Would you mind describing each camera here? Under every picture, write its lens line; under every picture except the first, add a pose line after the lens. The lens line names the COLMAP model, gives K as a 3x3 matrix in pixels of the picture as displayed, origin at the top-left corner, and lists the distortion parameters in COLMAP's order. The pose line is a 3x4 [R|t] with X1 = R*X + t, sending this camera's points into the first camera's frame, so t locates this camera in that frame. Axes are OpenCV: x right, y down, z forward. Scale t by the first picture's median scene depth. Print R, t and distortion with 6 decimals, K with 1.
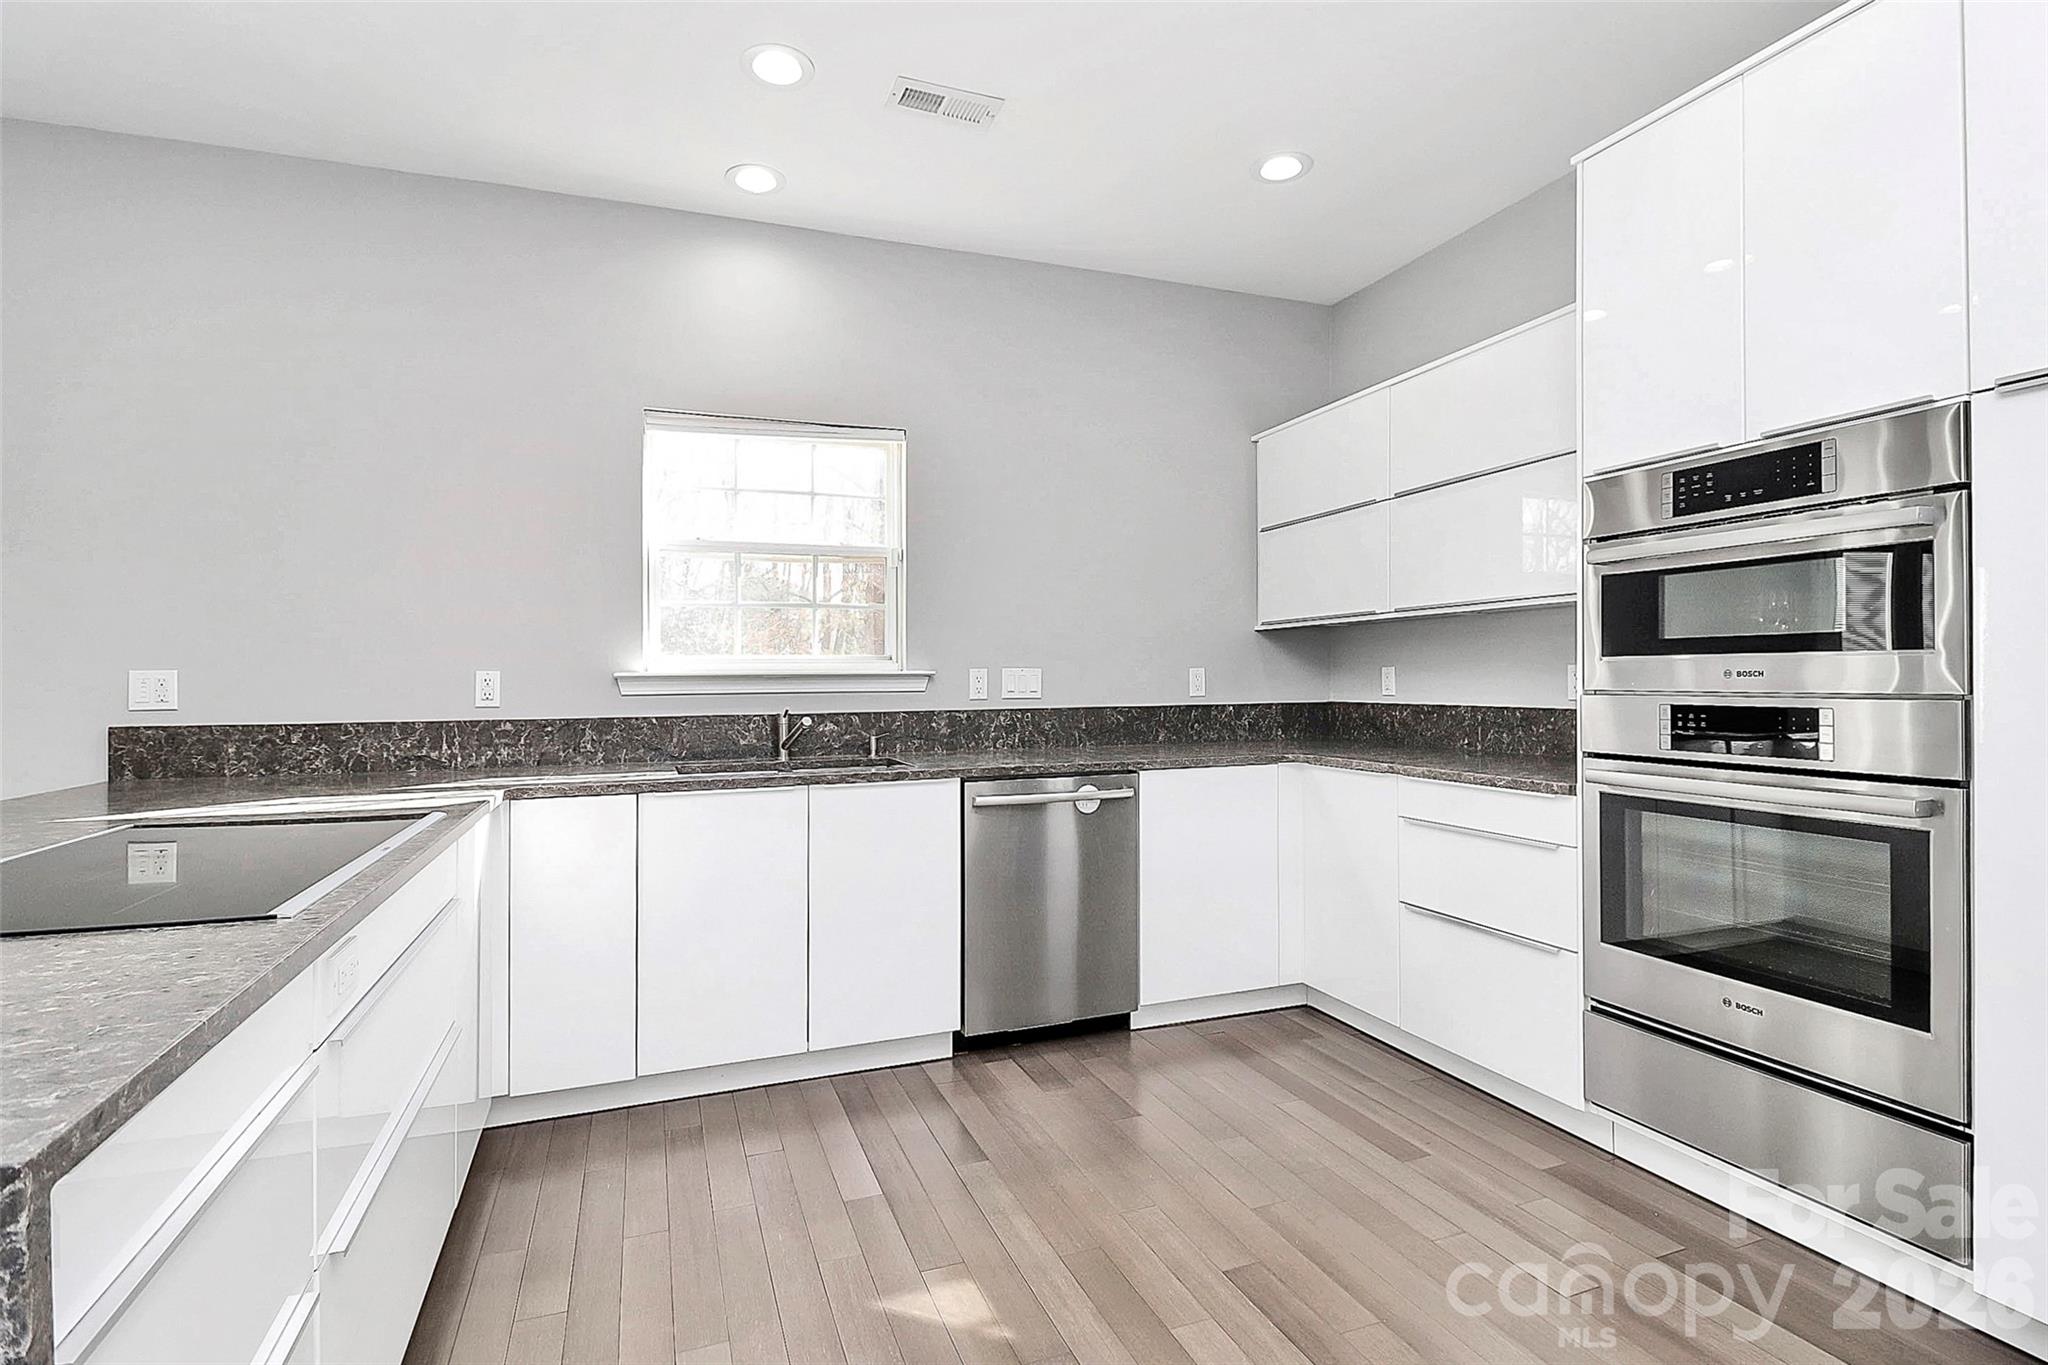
lens RADIAL K [[983.4, 0, 1023.3], [0, 983.4, 672.6], [0, 0, 1]] dist [-0.001742, -0.000403]
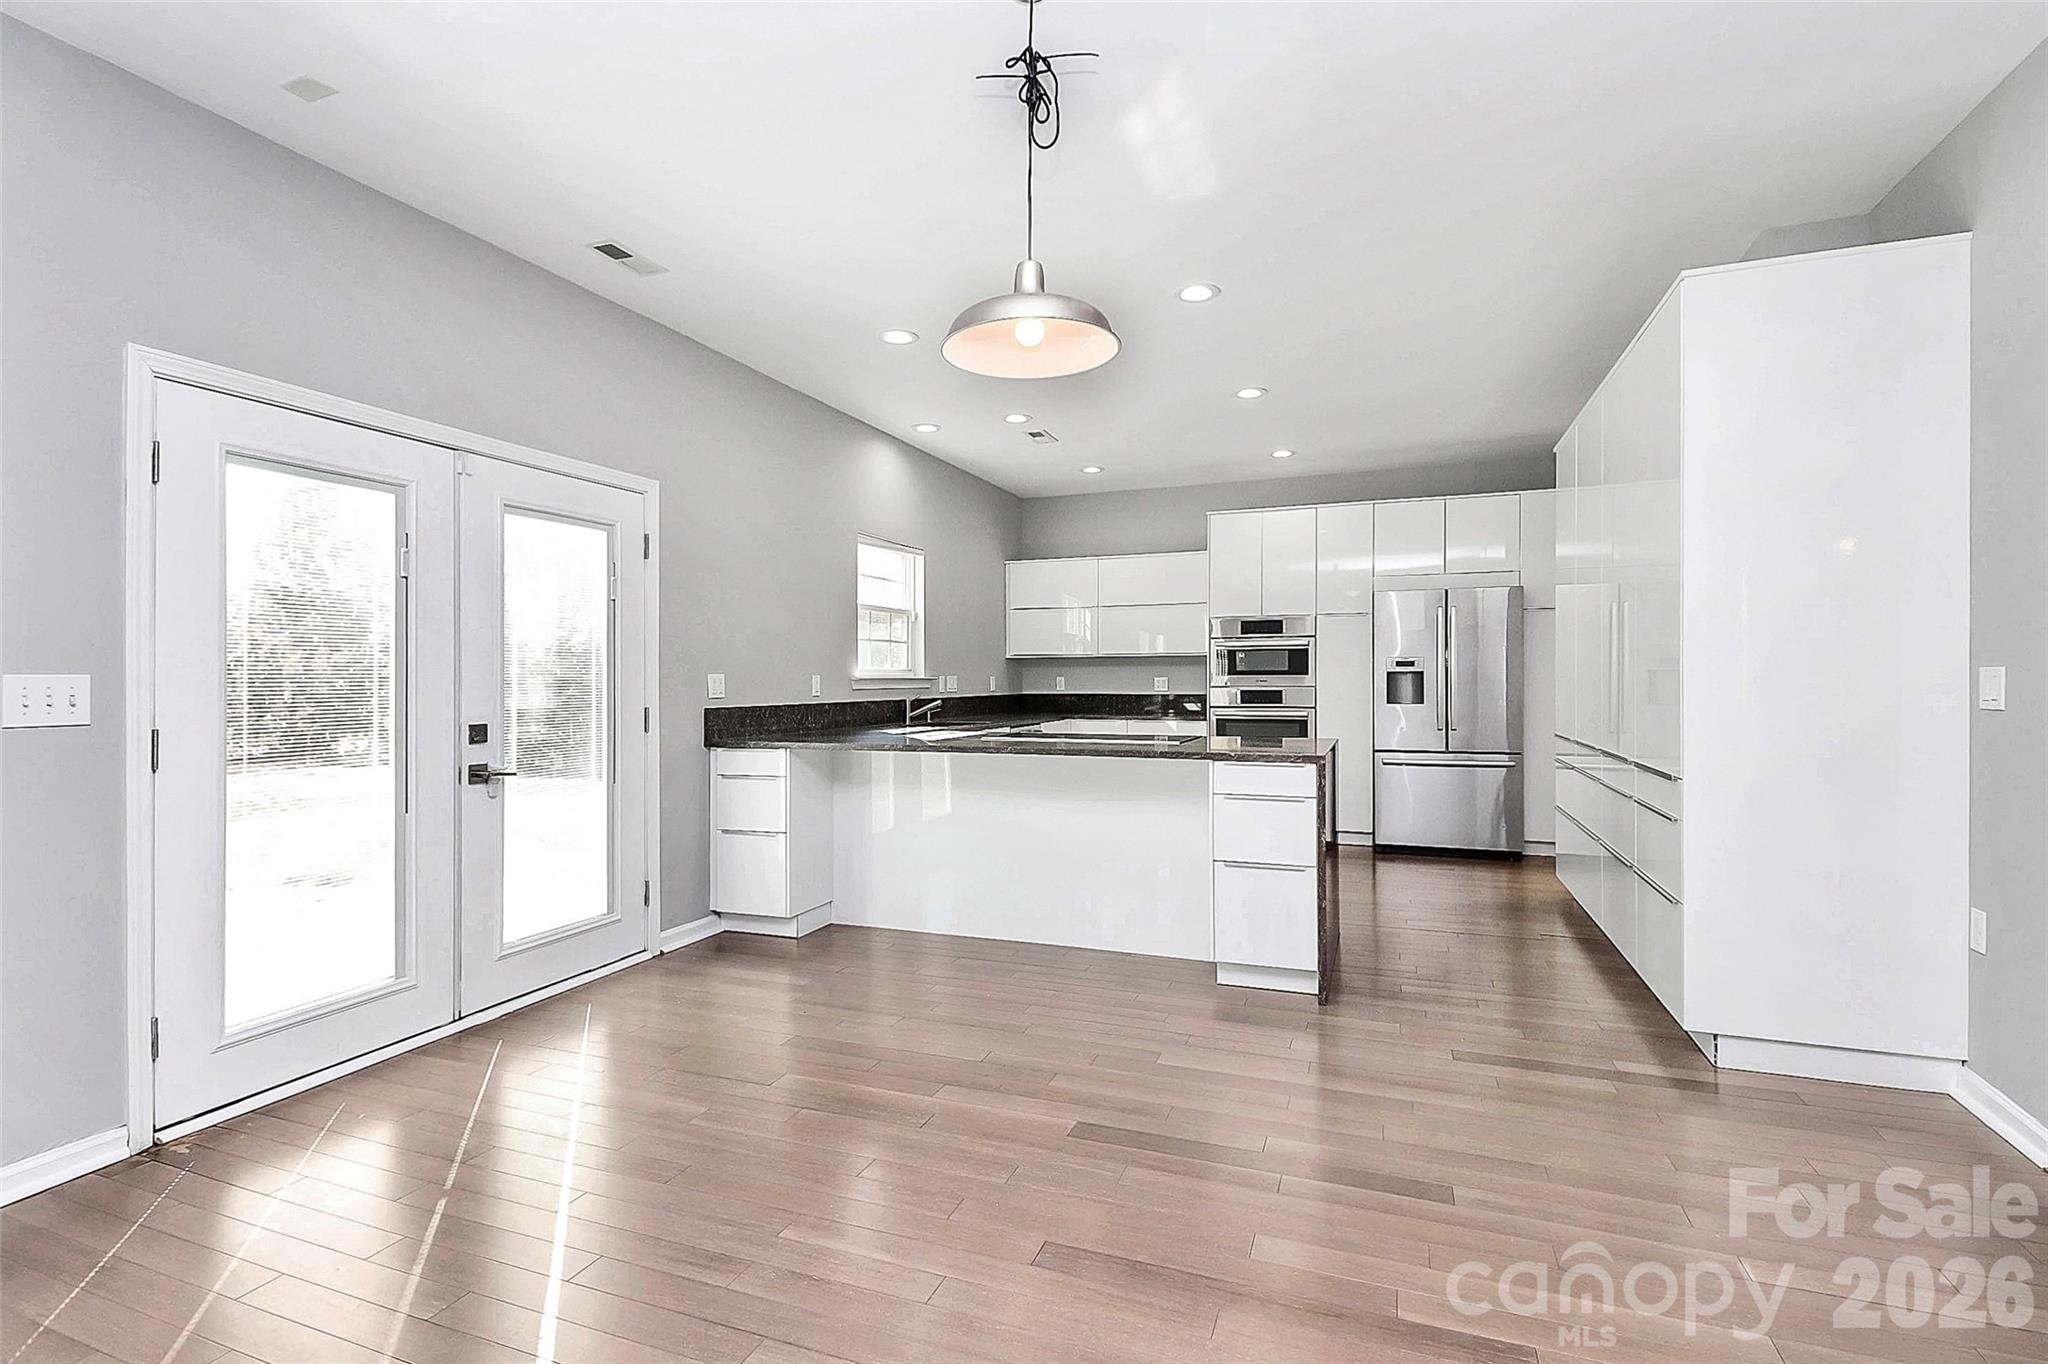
lens RADIAL K [[983.4, 0, 1023.3], [0, 983.4, 672.1], [0, 0, 1]] dist [-0.001742, -0.000403]
pose [[0.660691, 0.013782, 0.750531, -2.179523], [-0.007452, 0.999903, -0.011801, 0.014209], [-0.750621, 0.002204, 0.660730, -0.612278]]
